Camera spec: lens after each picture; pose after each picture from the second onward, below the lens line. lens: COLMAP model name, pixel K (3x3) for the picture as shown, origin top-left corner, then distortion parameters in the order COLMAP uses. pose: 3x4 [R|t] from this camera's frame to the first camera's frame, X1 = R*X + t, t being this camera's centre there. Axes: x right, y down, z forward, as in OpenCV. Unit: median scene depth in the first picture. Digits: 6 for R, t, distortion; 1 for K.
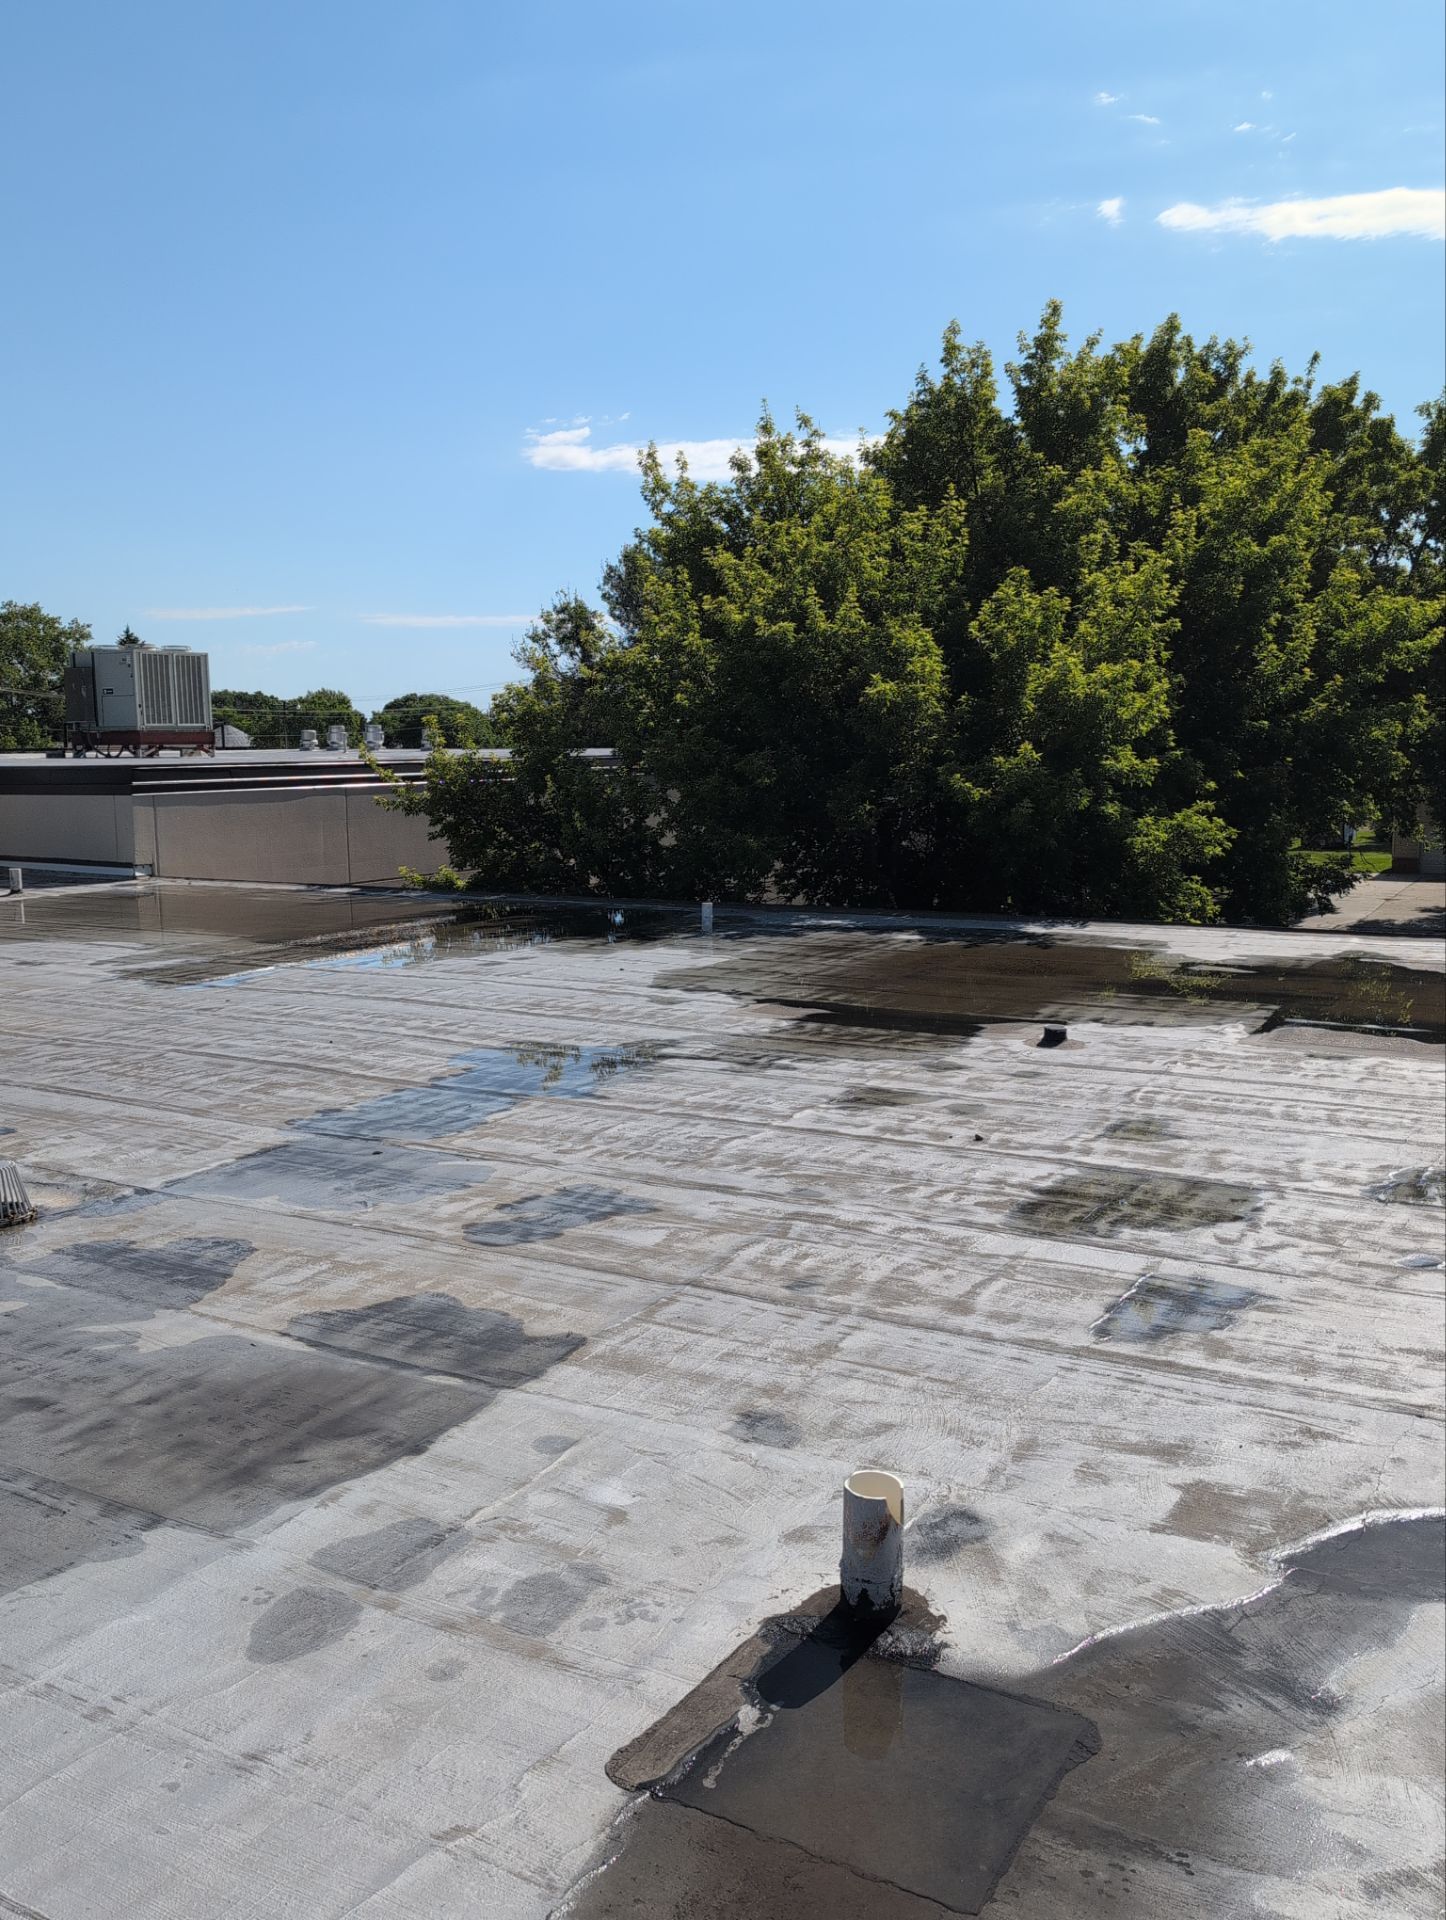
lens RADIAL K [[1577.5, 0, 726.3], [0, 1577.5, 959.1], [0, 0, 1]] dist [0.010940, -0.020166]
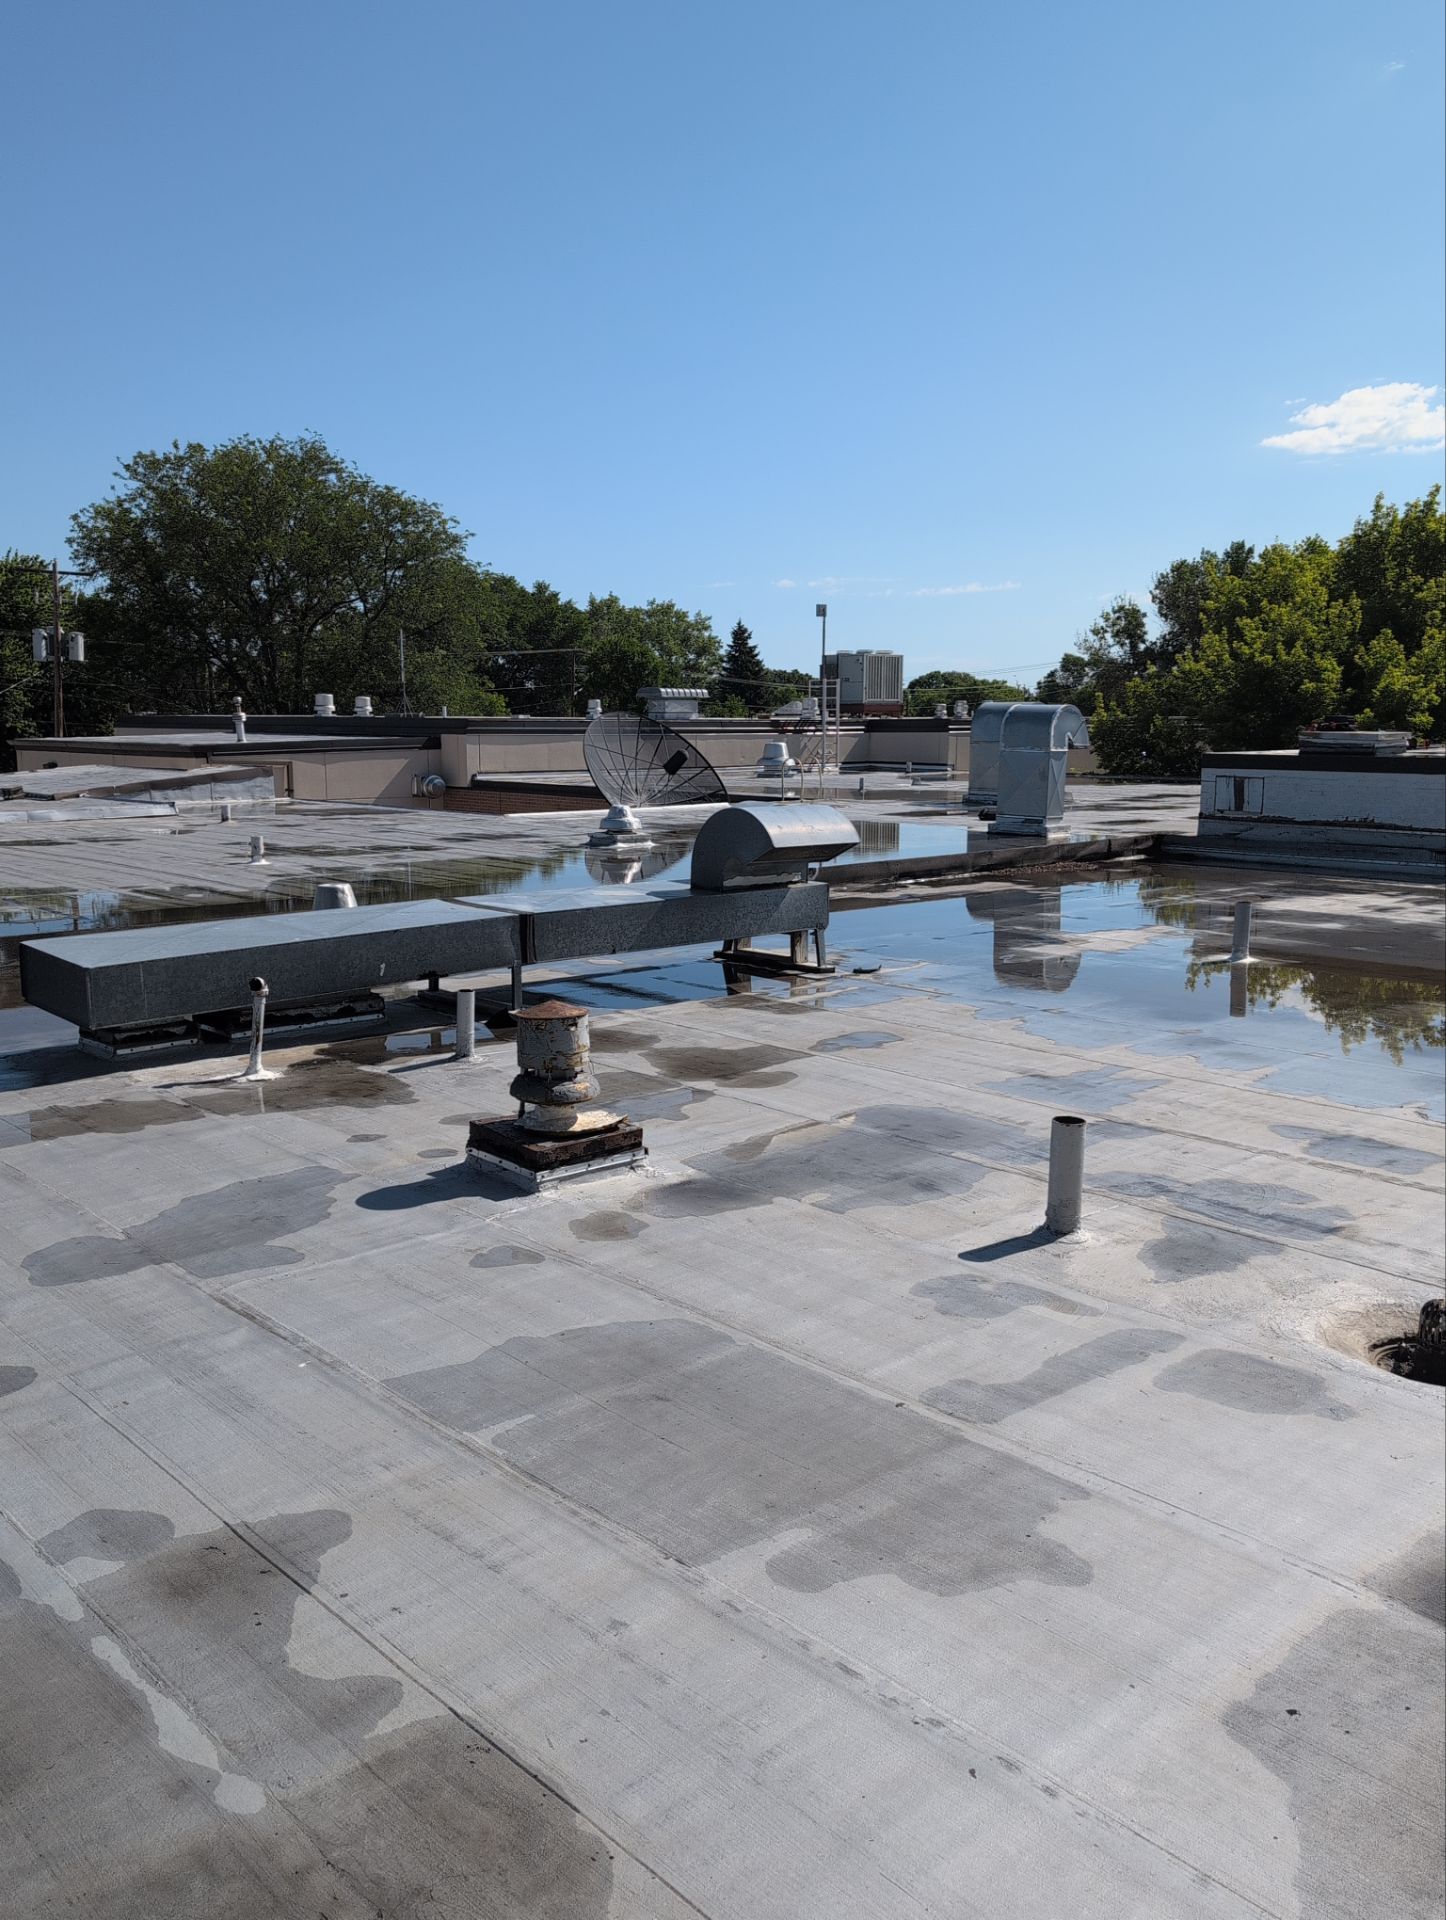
lens RADIAL K [[1577.5, 0, 687.2], [0, 1577.5, 1024.4], [0, 0, 1]] dist [0.010940, -0.020166]
pose [[0.942856, 0.074545, -0.324754, 0.038611], [-0.056978, 0.996368, 0.063287, 0.331420], [0.328292, -0.041167, 0.943679, -2.178332]]
